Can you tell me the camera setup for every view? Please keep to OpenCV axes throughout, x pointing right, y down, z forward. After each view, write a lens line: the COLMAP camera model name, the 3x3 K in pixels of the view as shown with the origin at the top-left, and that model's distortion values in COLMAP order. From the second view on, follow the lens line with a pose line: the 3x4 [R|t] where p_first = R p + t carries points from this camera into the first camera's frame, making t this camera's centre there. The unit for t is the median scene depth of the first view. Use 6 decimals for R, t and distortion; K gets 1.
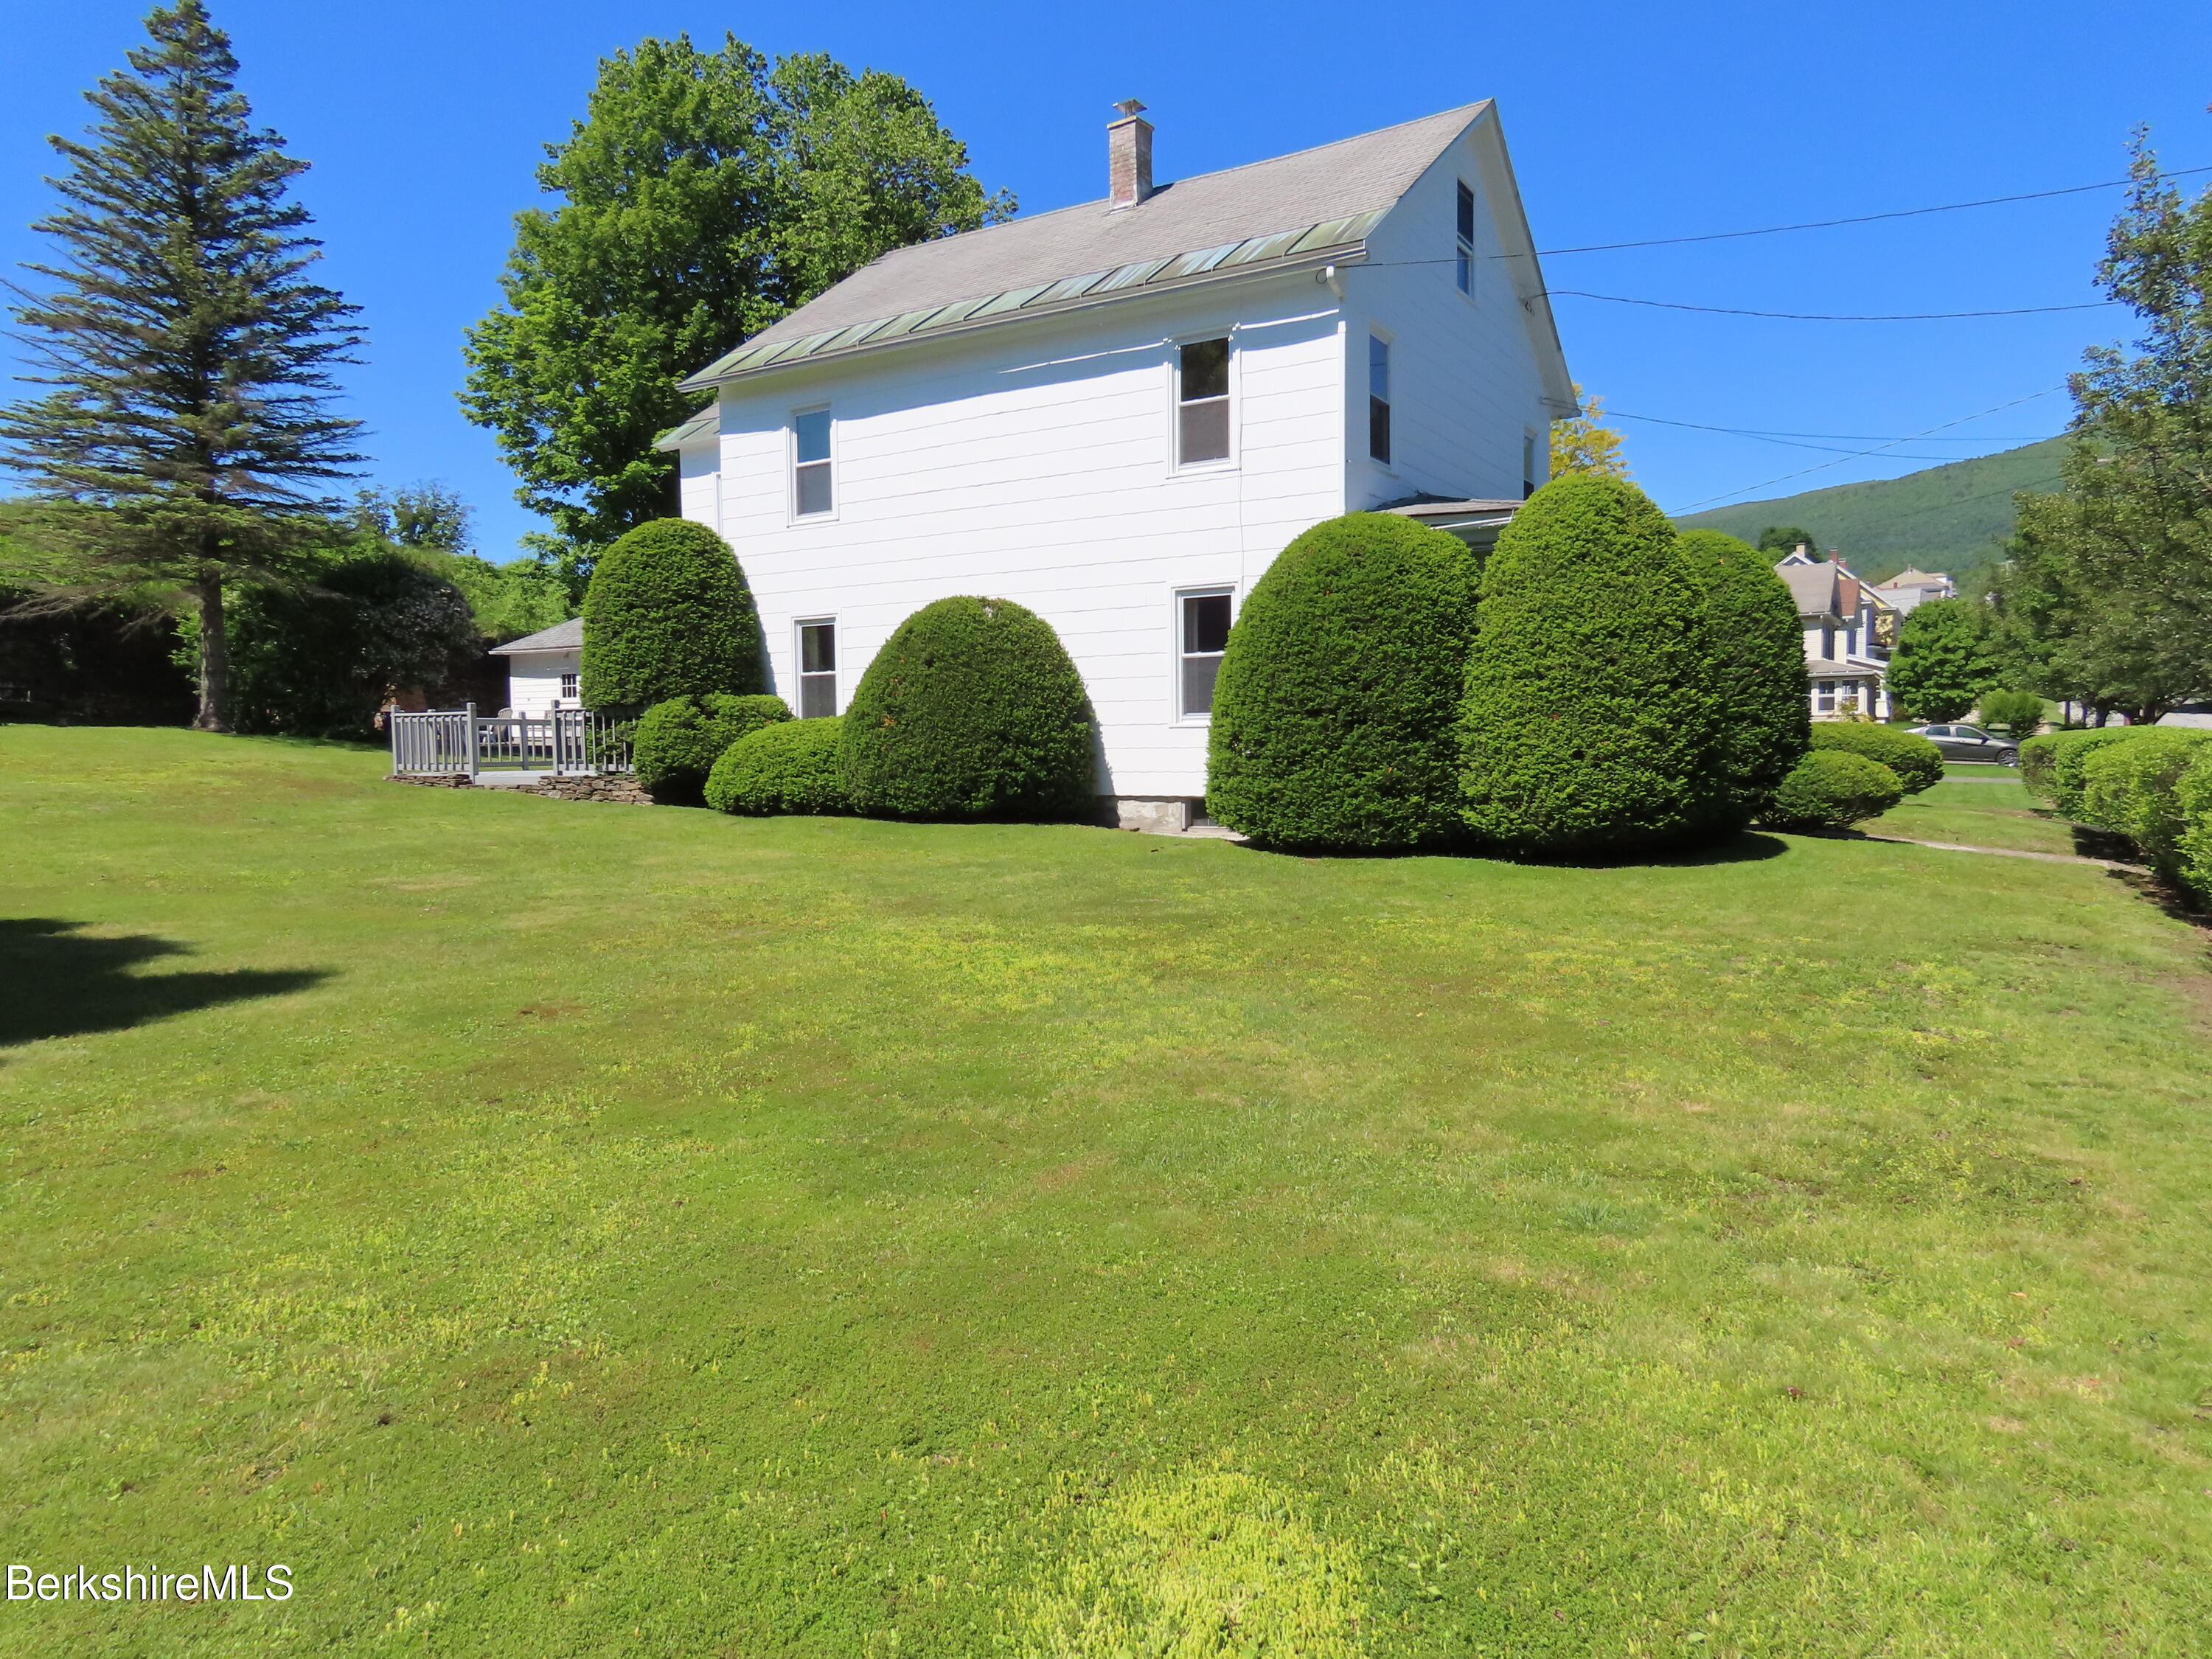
lens RADIAL K [[1398.0, 0, 1106.8], [0, 1398.0, 828.9], [0, 0, 1]] dist [-0.004698, -0.000201]
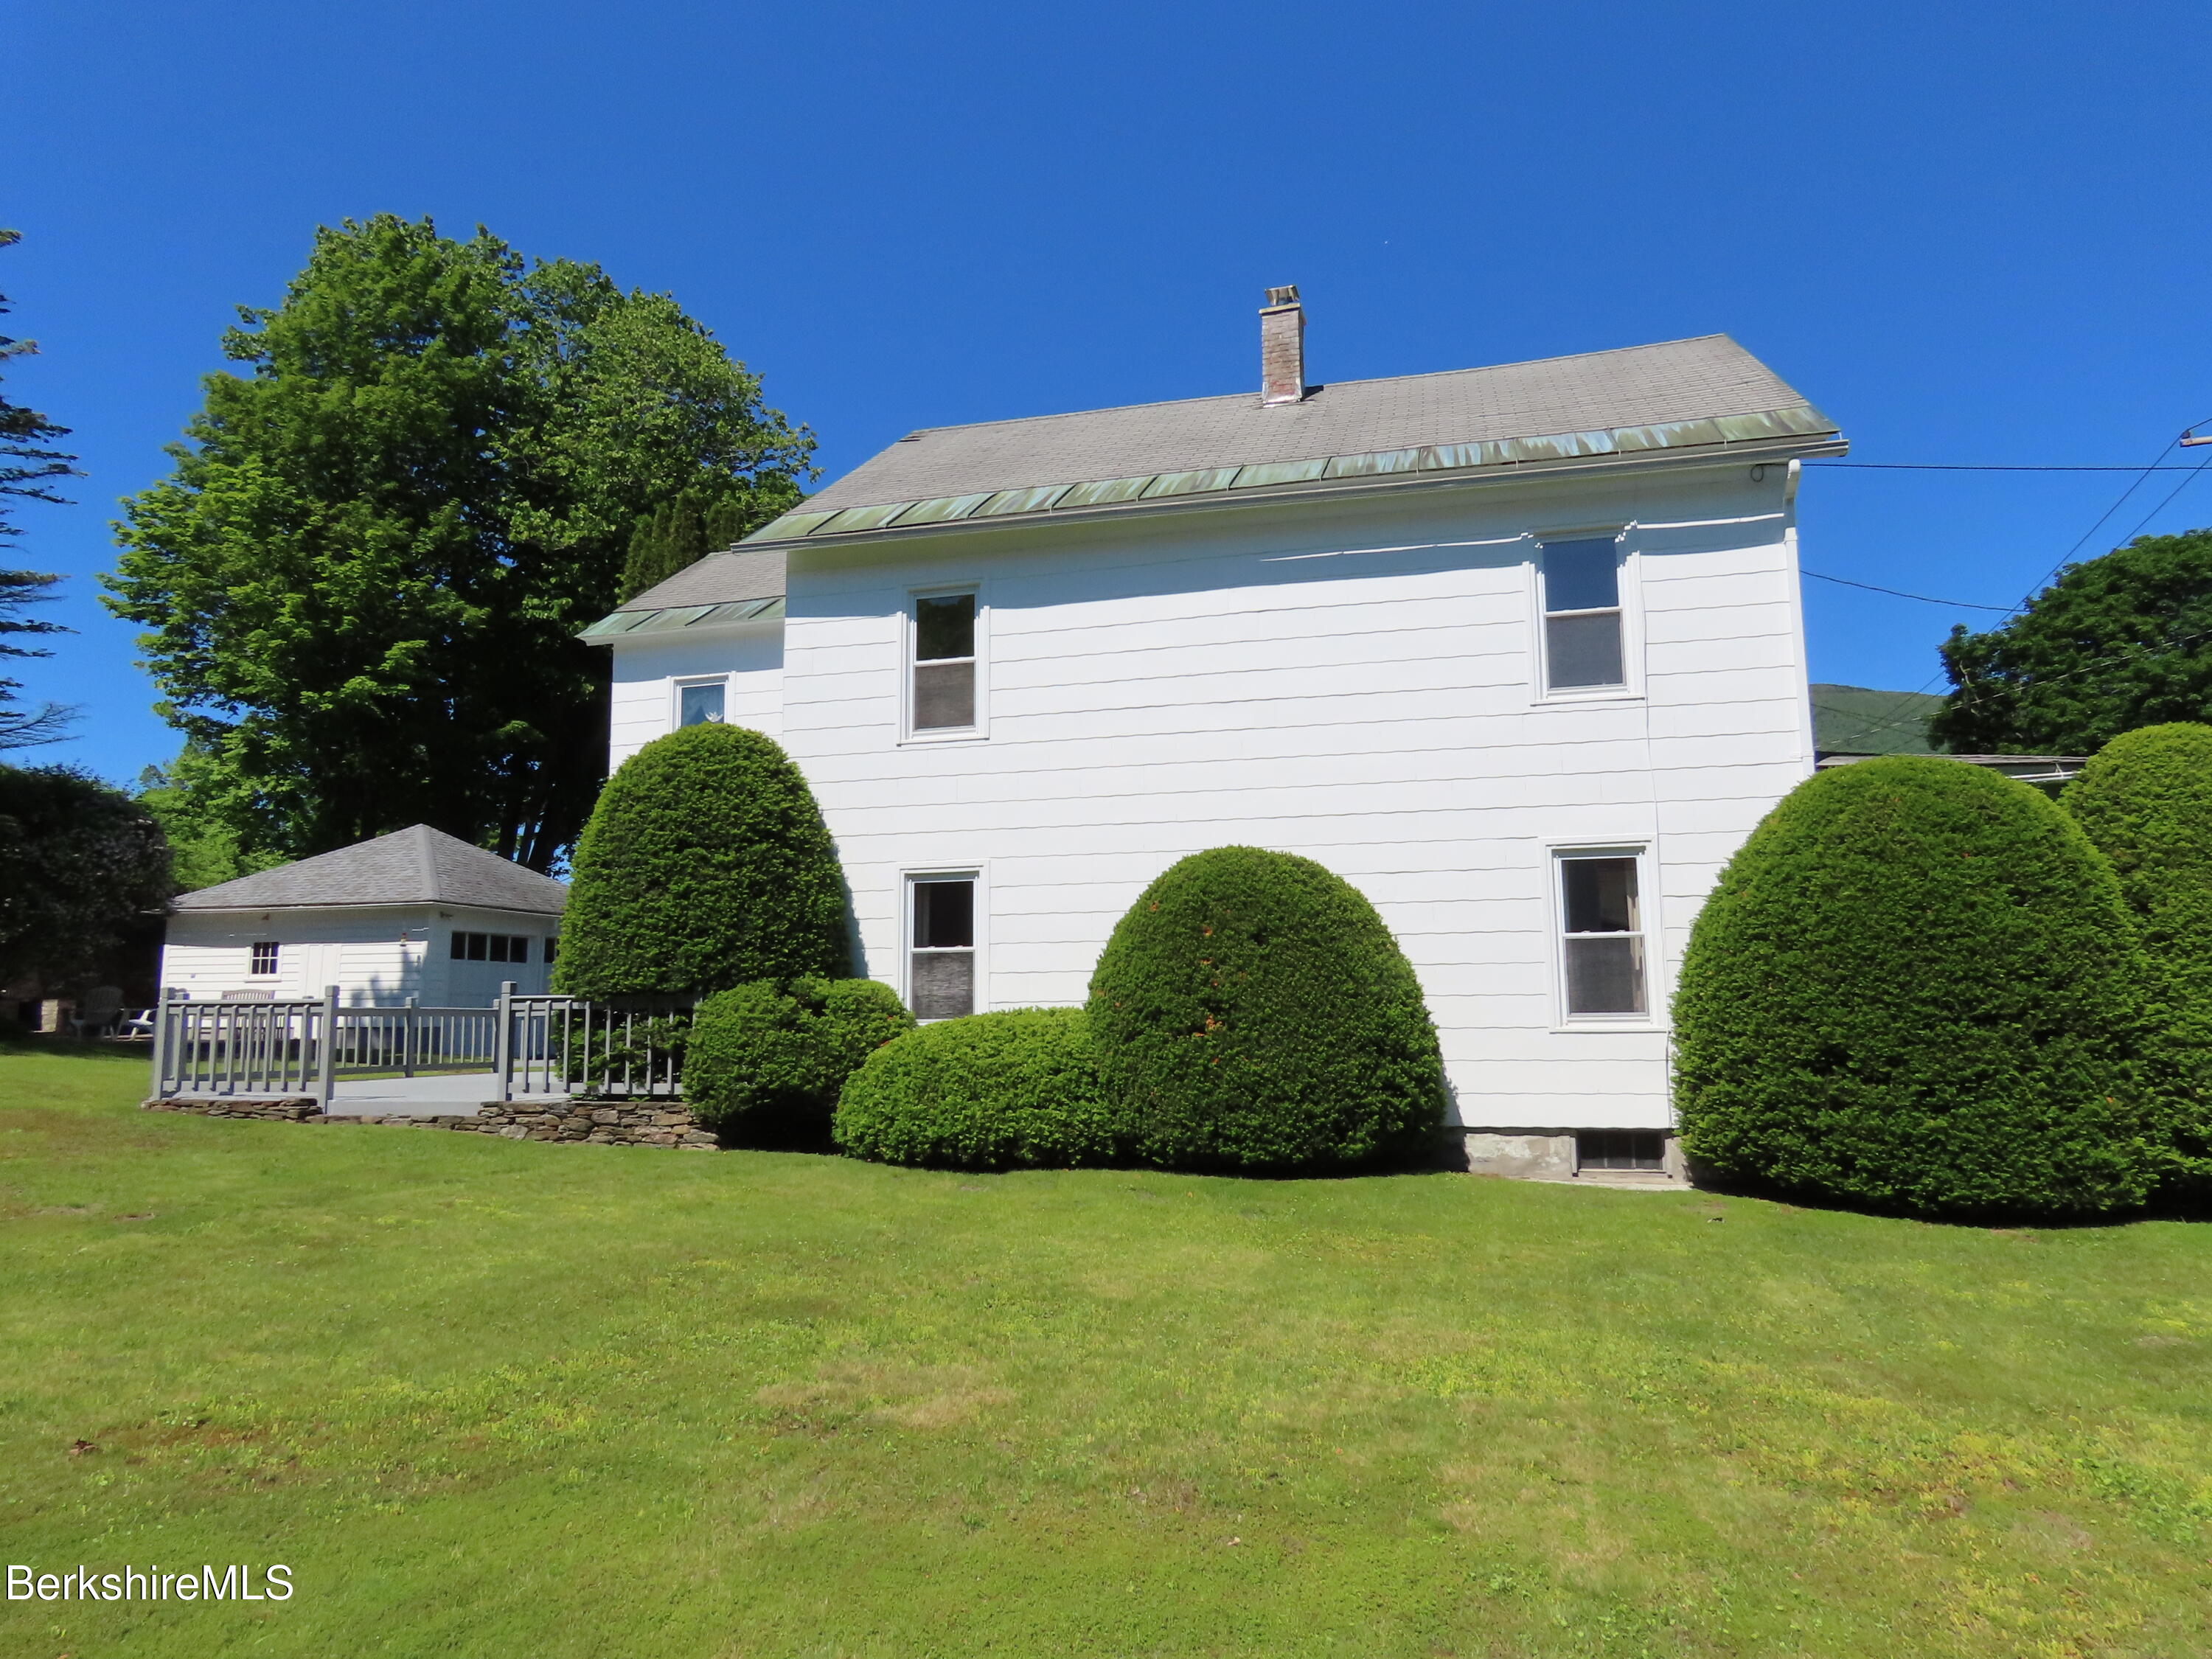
lens RADIAL K [[1398.0, 0, 1104.9], [0, 1398.0, 834.6], [0, 0, 1]] dist [-0.004698, -0.000201]
pose [[0.954631, 0.042352, 0.294764, -0.329330], [0.016164, 0.981006, -0.193302, -0.030028], [-0.297352, 0.189296, 0.935814, 0.298736]]
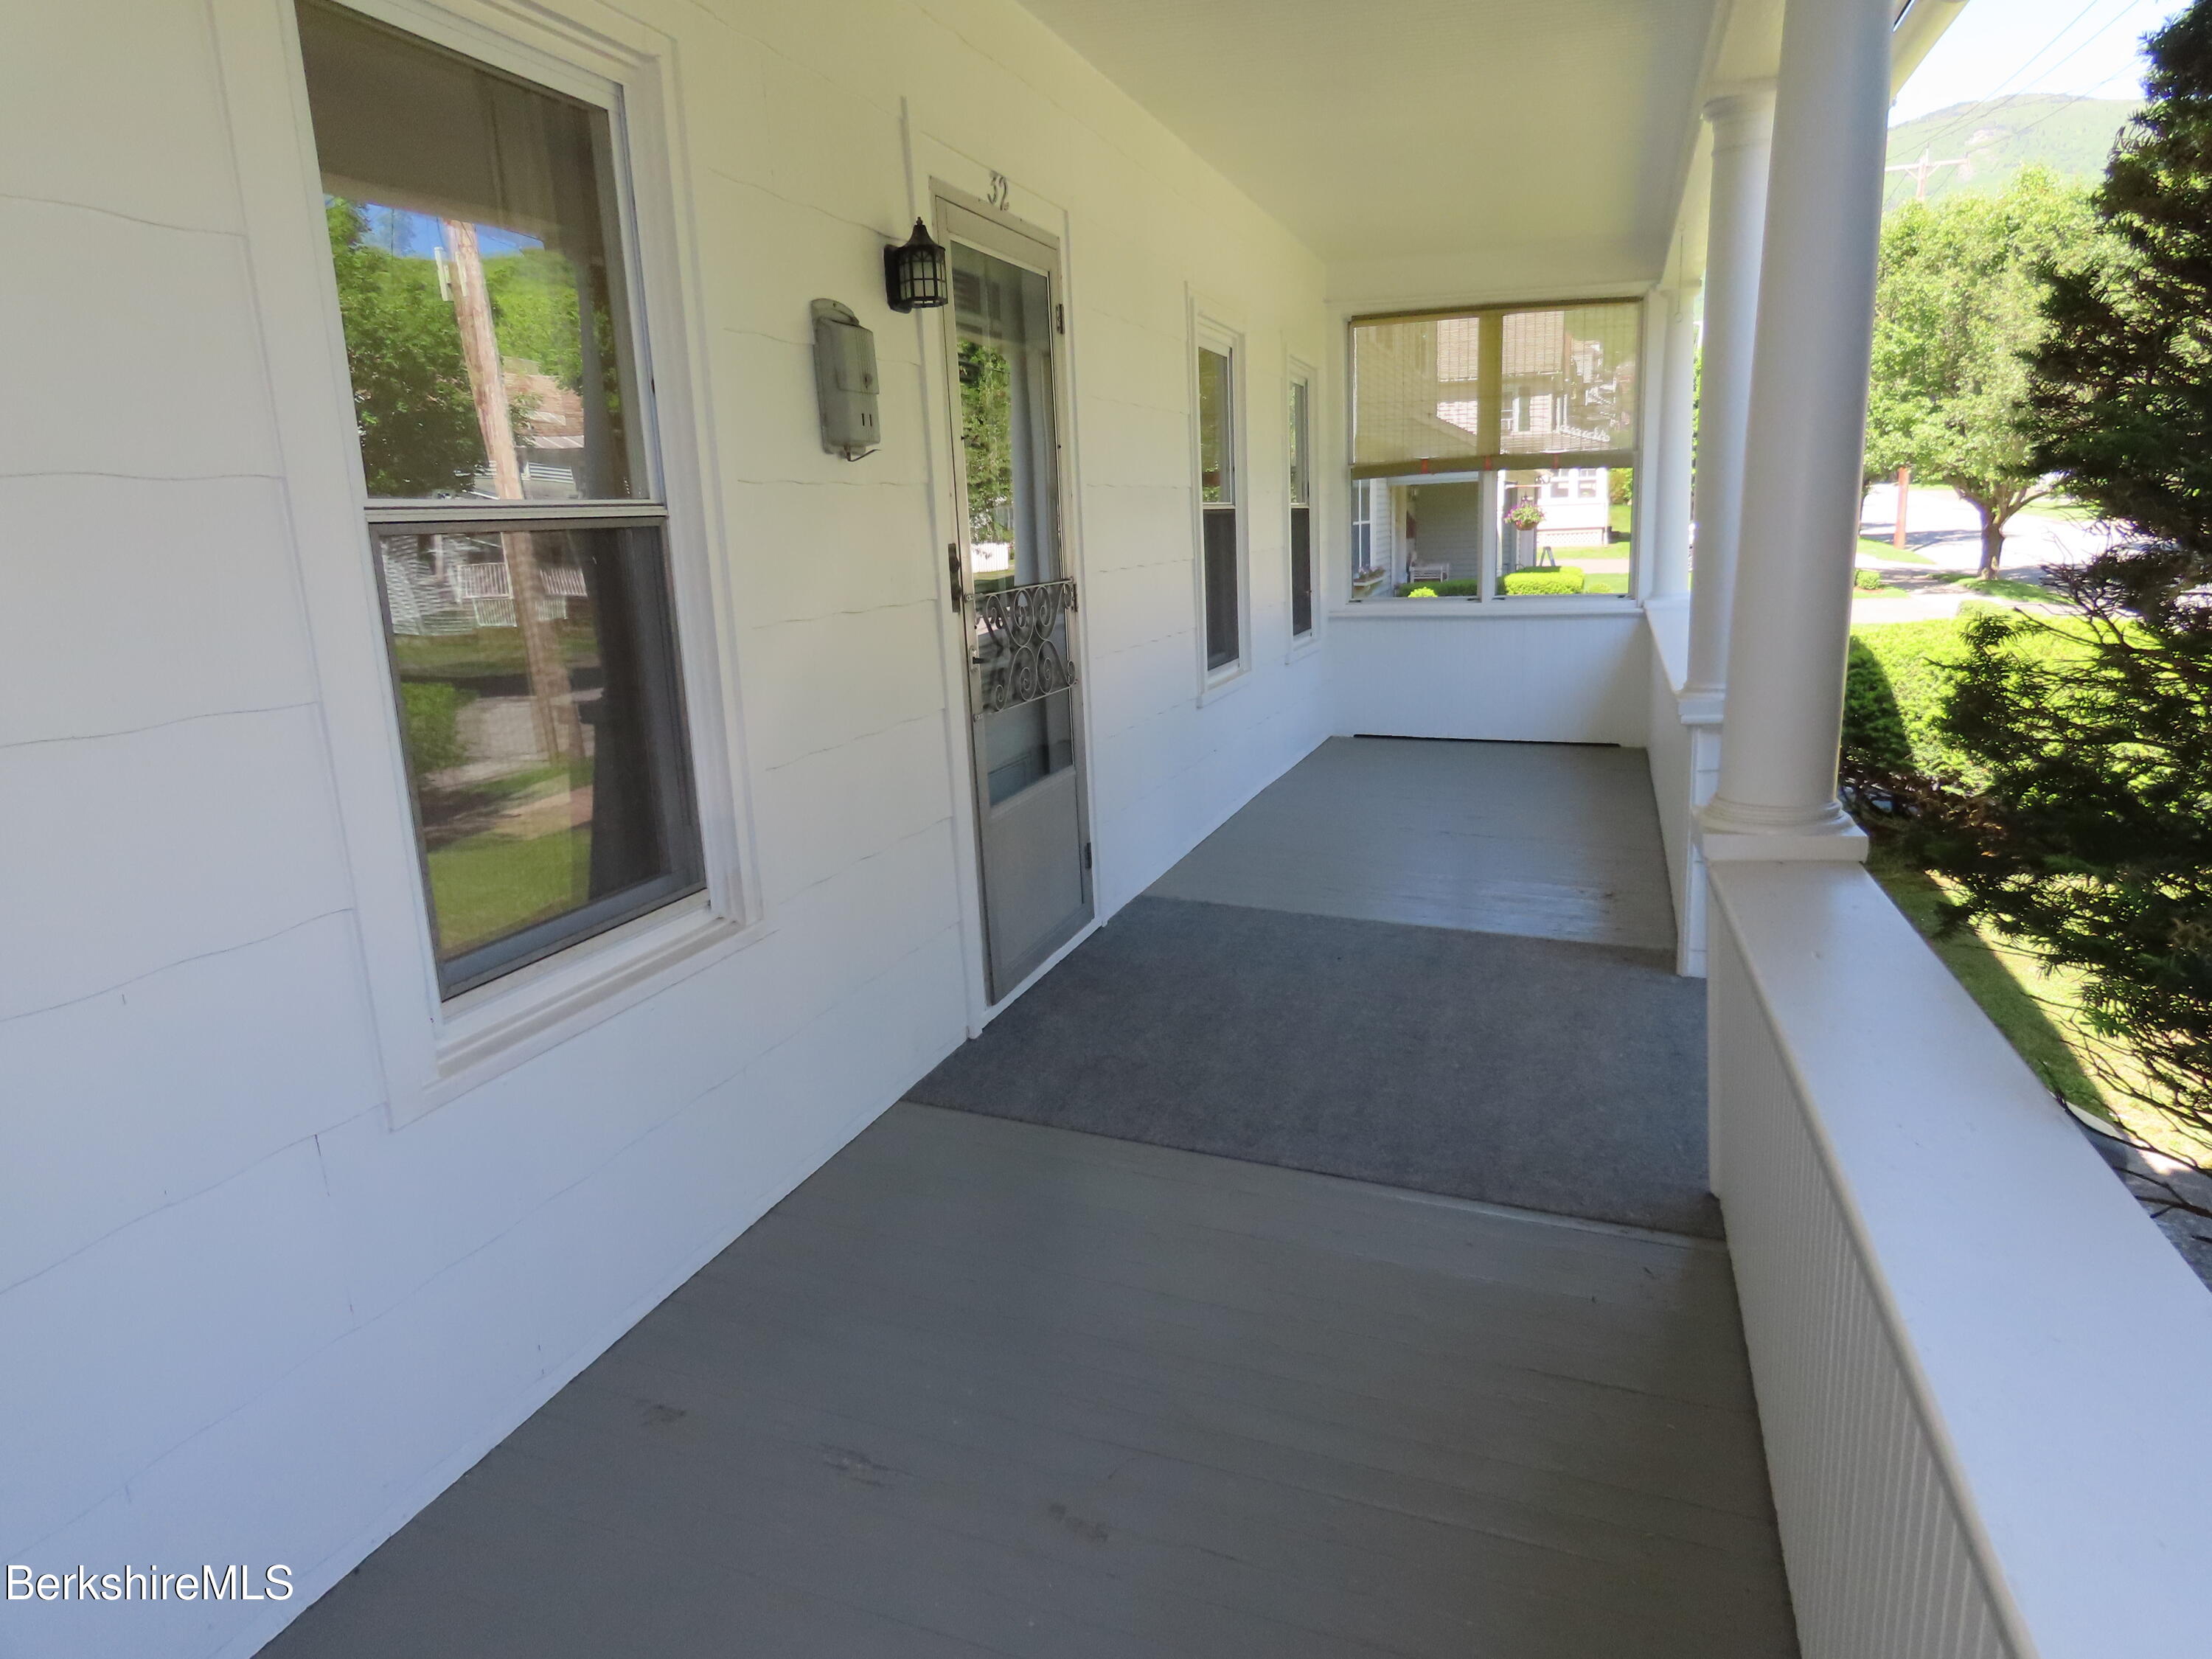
lens RADIAL K [[1398.0, 0, 1110.5], [0, 1398.0, 840.3], [0, 0, 1]] dist [-0.004698, -0.000201]
pose [[0.973488, -0.078718, 0.214767, 0.269262], [0.043624, 0.985578, 0.163504, -0.103750], [-0.224541, -0.149800, 0.962882, 0.803956]]
